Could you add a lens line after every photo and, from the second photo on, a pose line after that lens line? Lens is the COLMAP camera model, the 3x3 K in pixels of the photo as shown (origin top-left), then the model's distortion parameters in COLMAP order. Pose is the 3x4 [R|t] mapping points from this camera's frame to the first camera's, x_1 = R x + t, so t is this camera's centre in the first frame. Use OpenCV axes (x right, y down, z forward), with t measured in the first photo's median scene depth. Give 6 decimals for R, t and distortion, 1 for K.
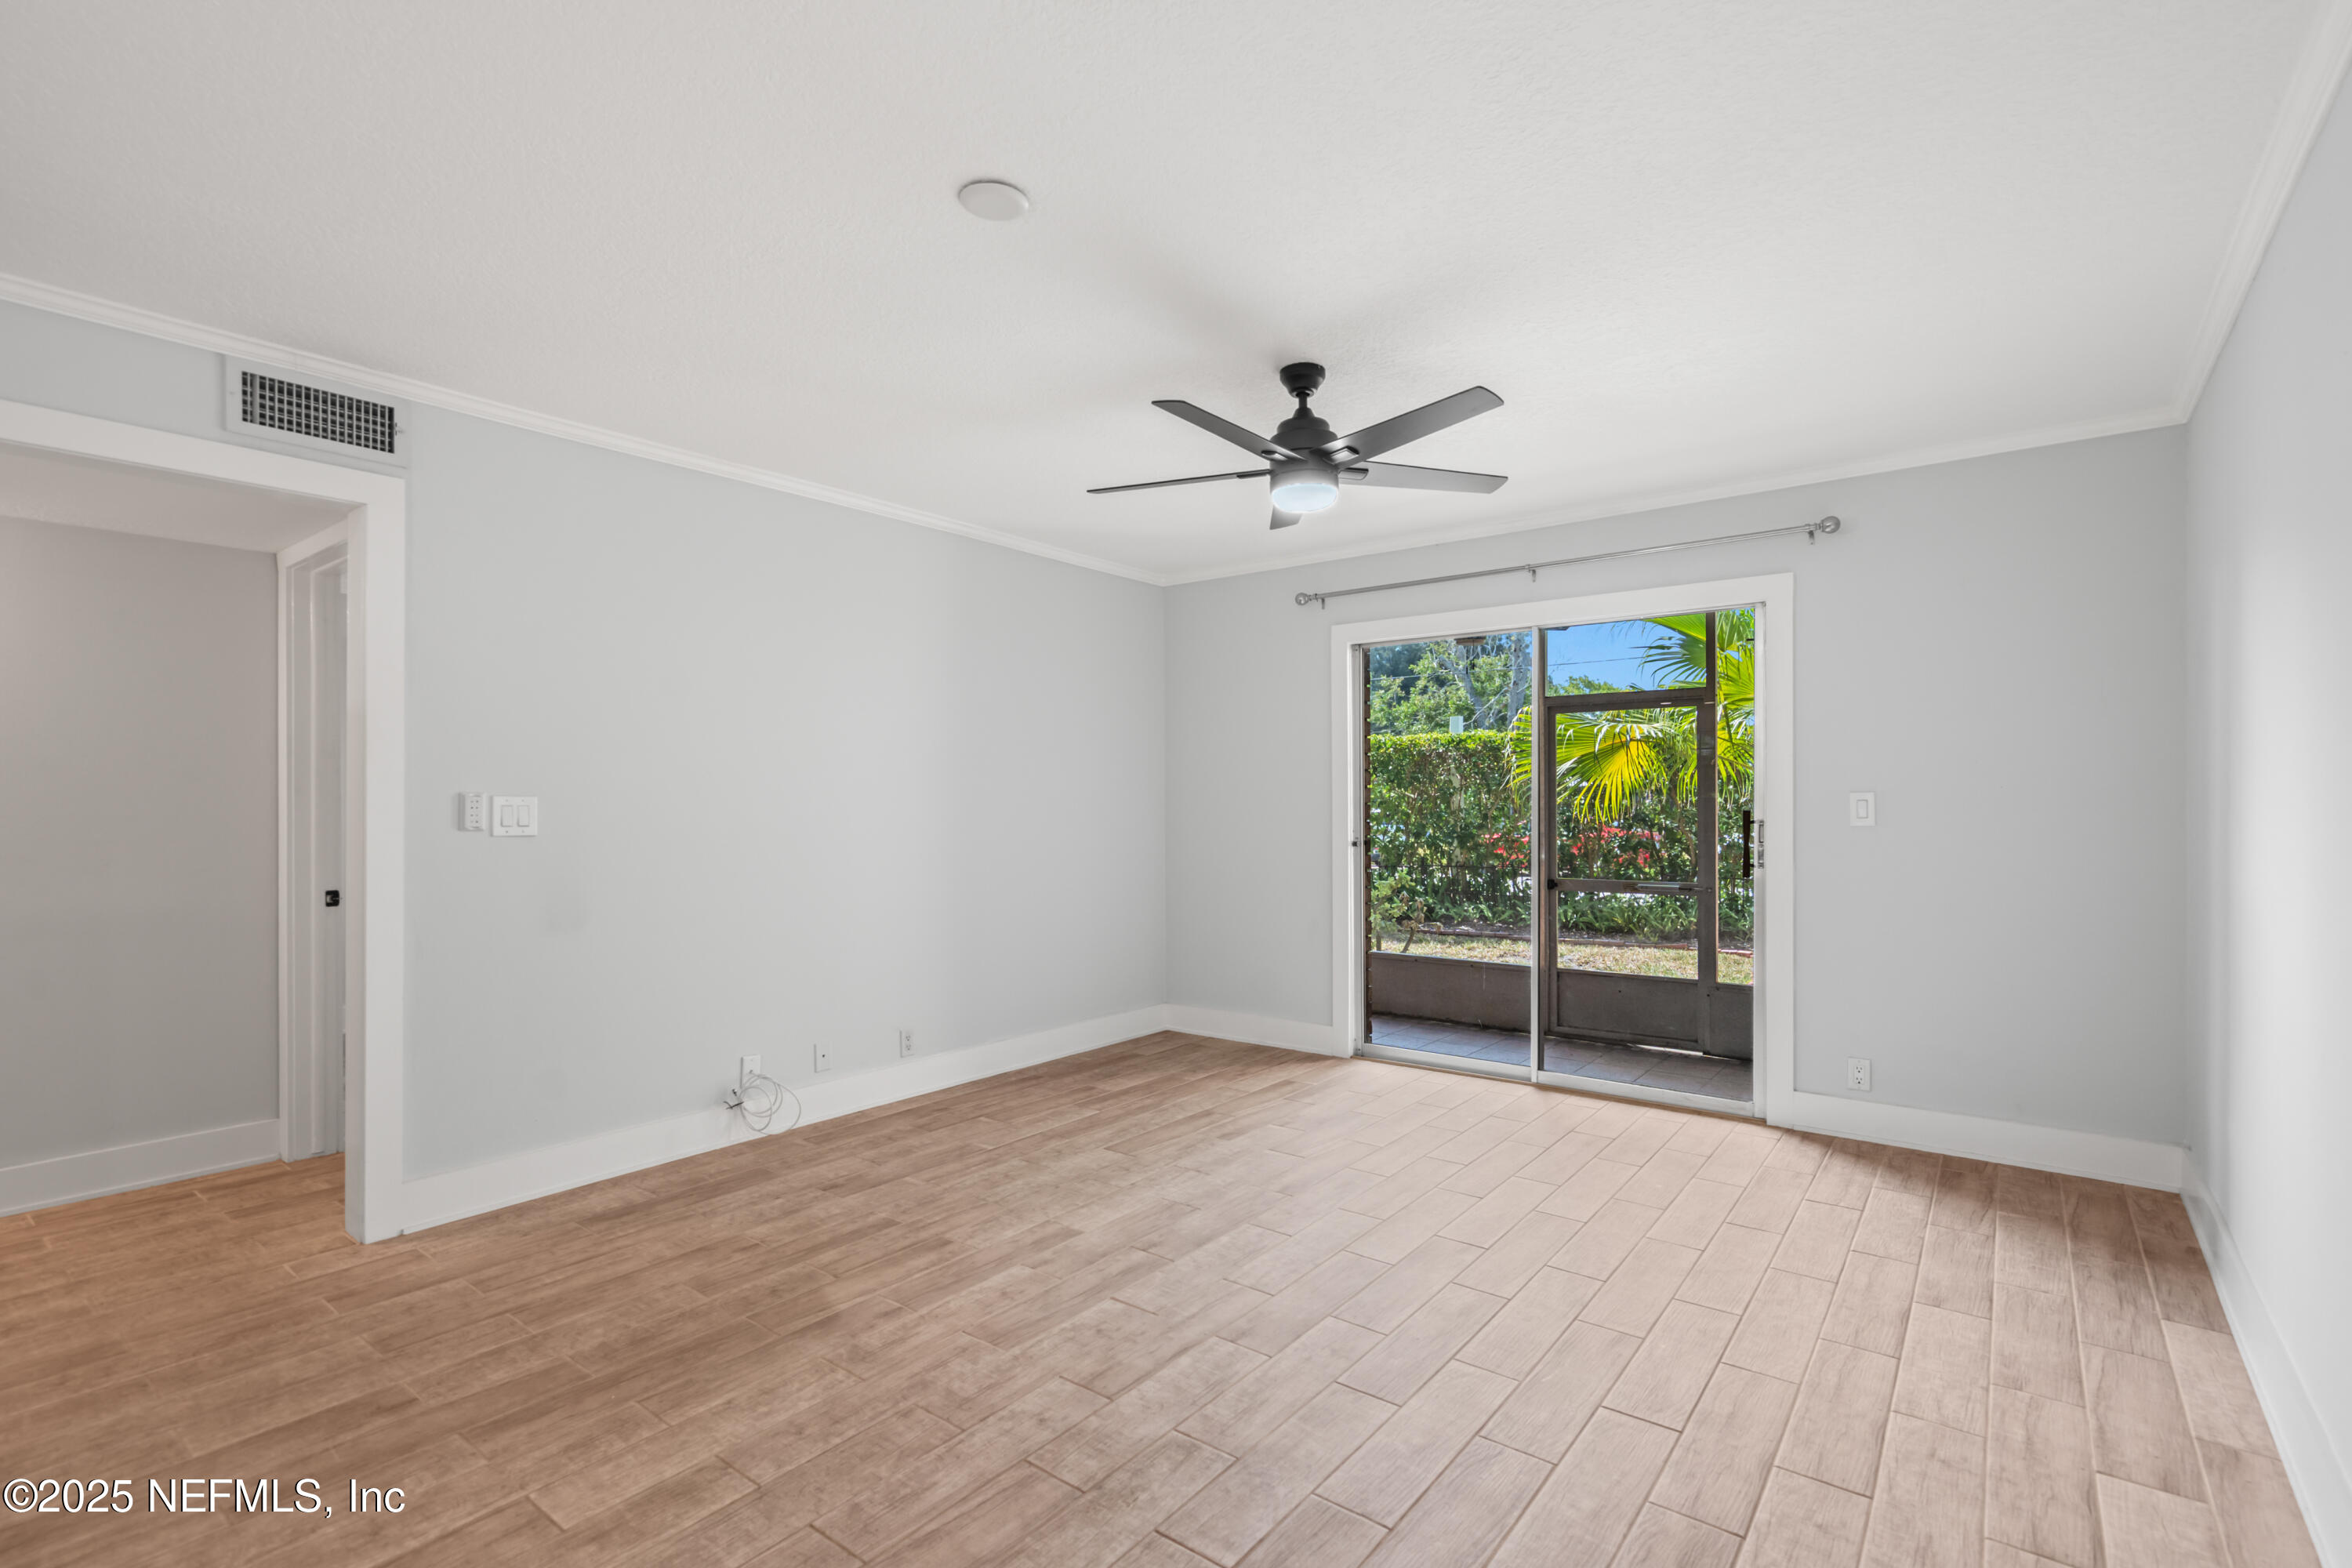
lens RADIAL K [[1083.3, 0, 1176.0], [0, 1083.3, 784.0], [0, 0, 1]] dist [-0.003571, 0.000133]
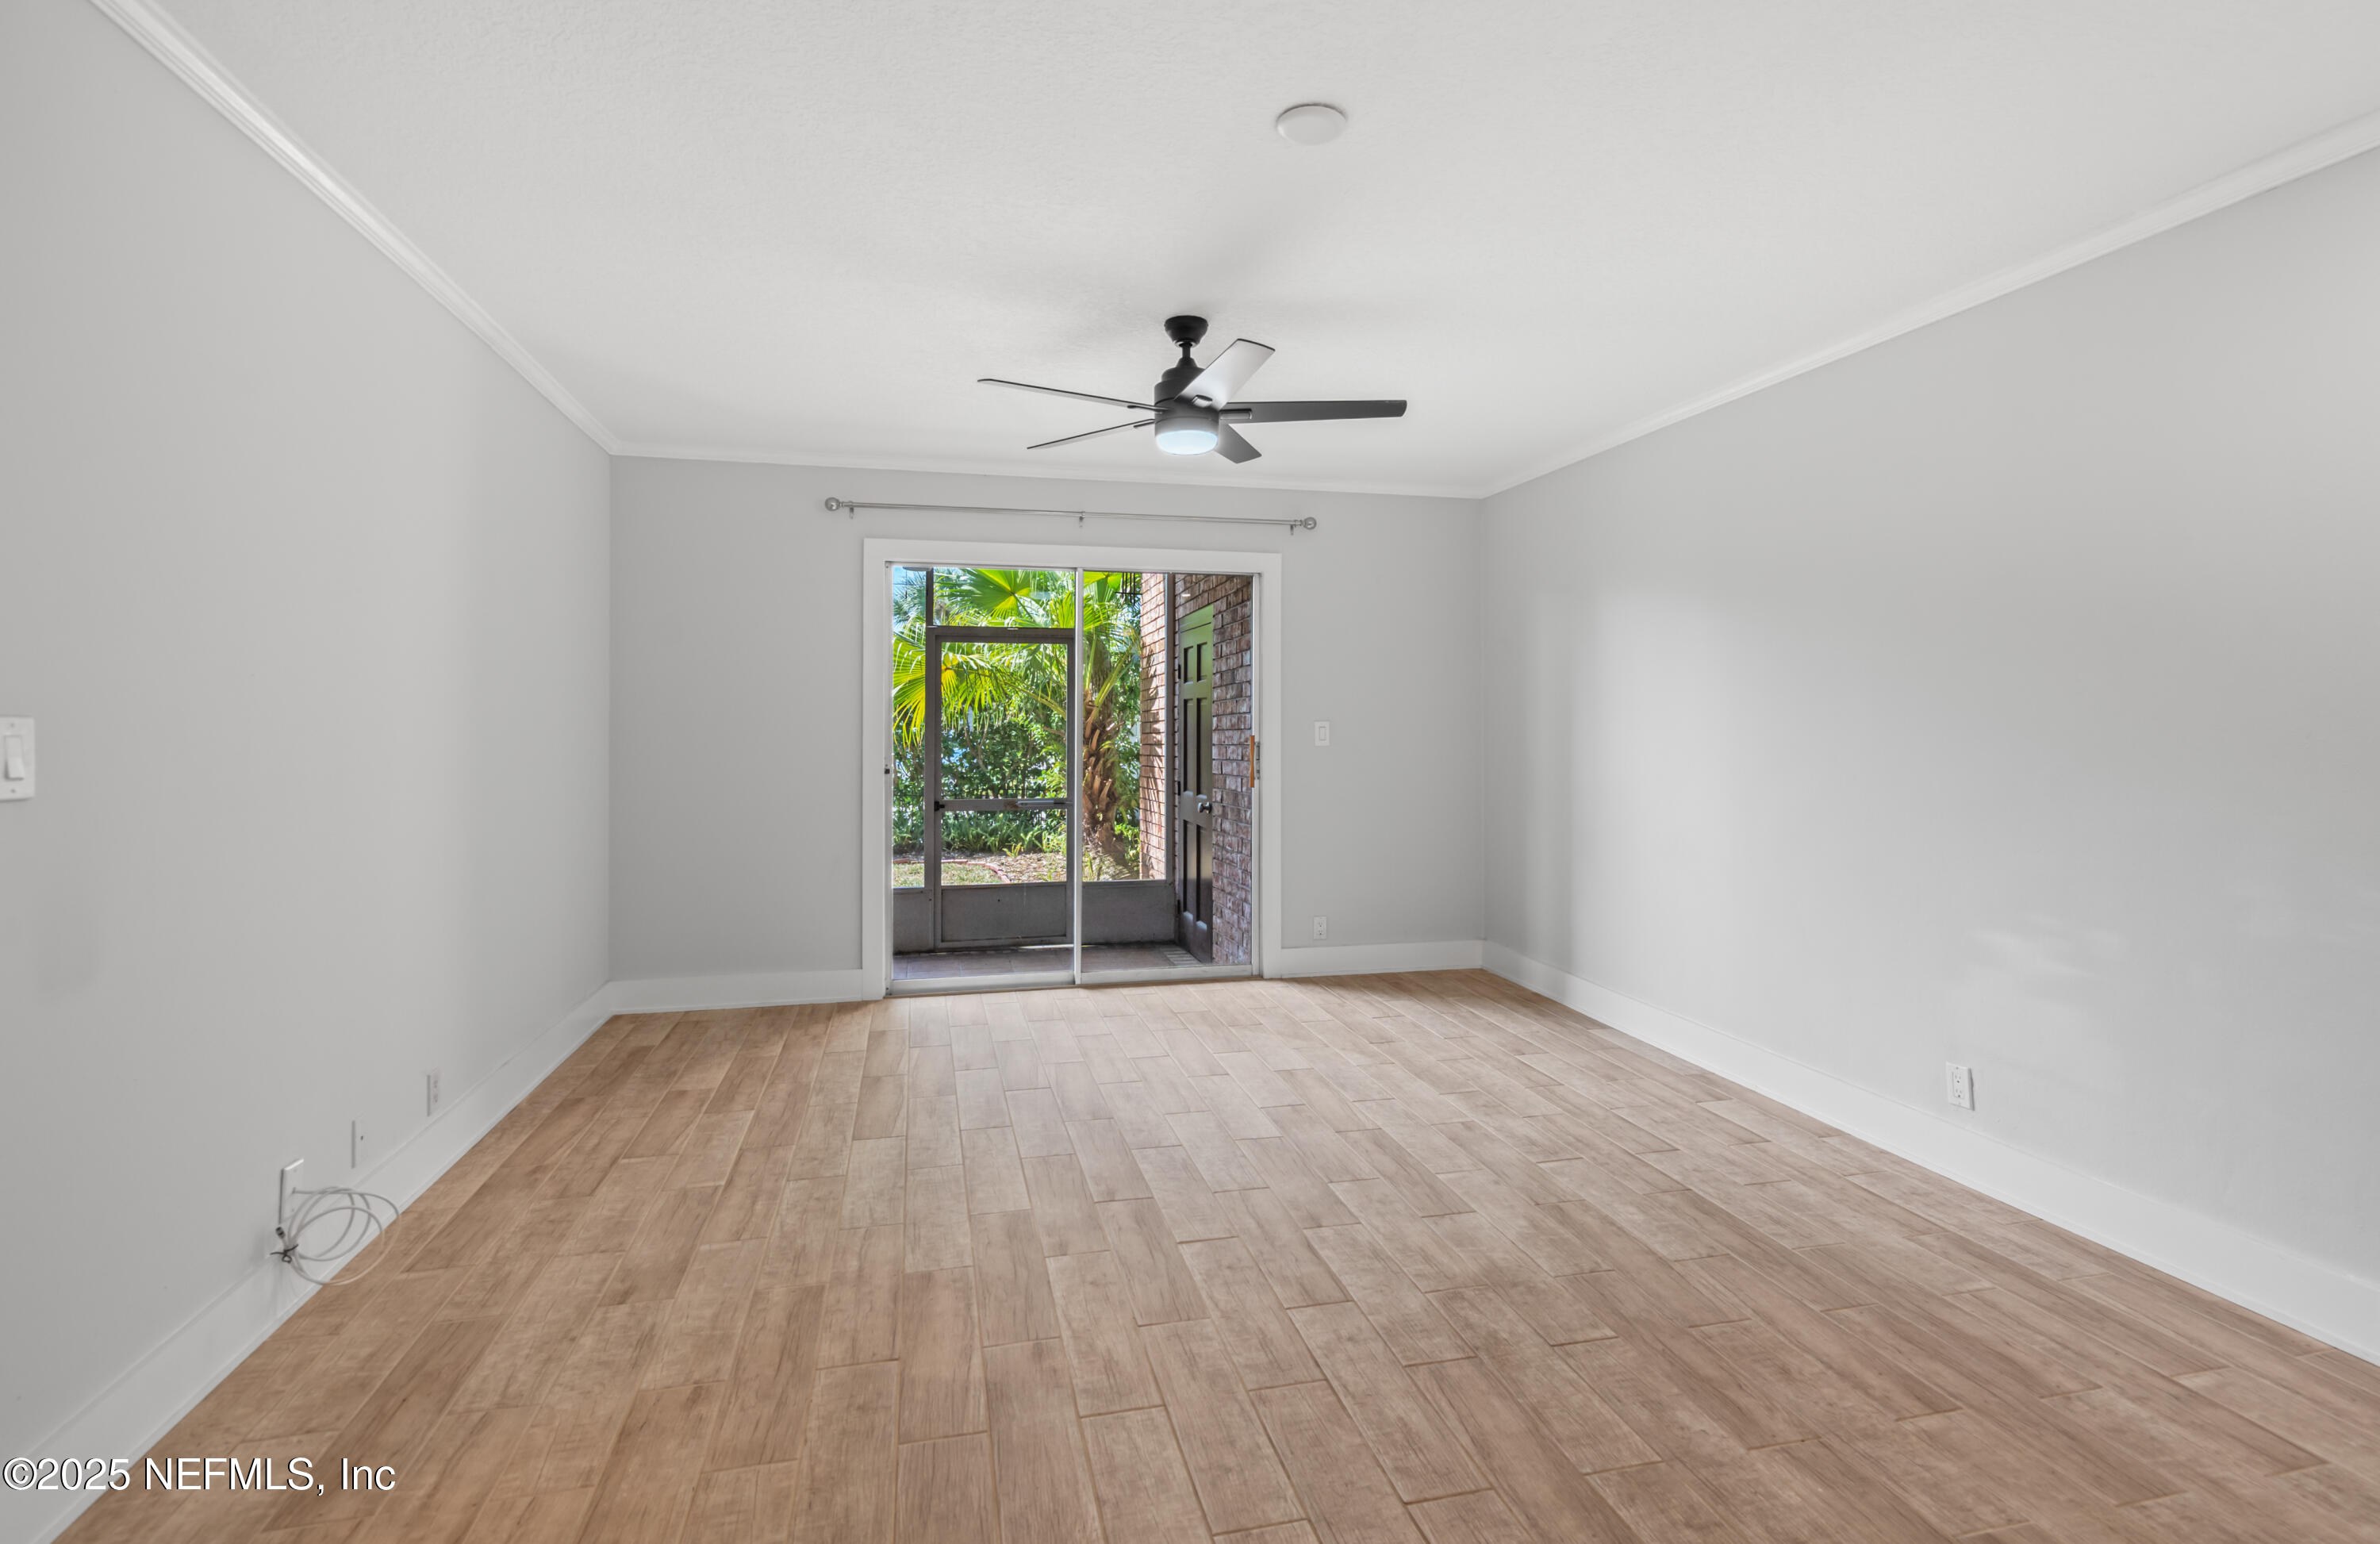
lens RADIAL K [[1105.7, 0, 1184.0], [0, 1105.7, 693.0], [0, 0, 1]] dist [-0.003123, 0.000114]
pose [[0.626741, 0.024551, 0.778840, -0.631805], [-0.015932, 0.999698, -0.018692, 0.000915], [-0.779064, -0.000694, 0.626944, 0.283586]]
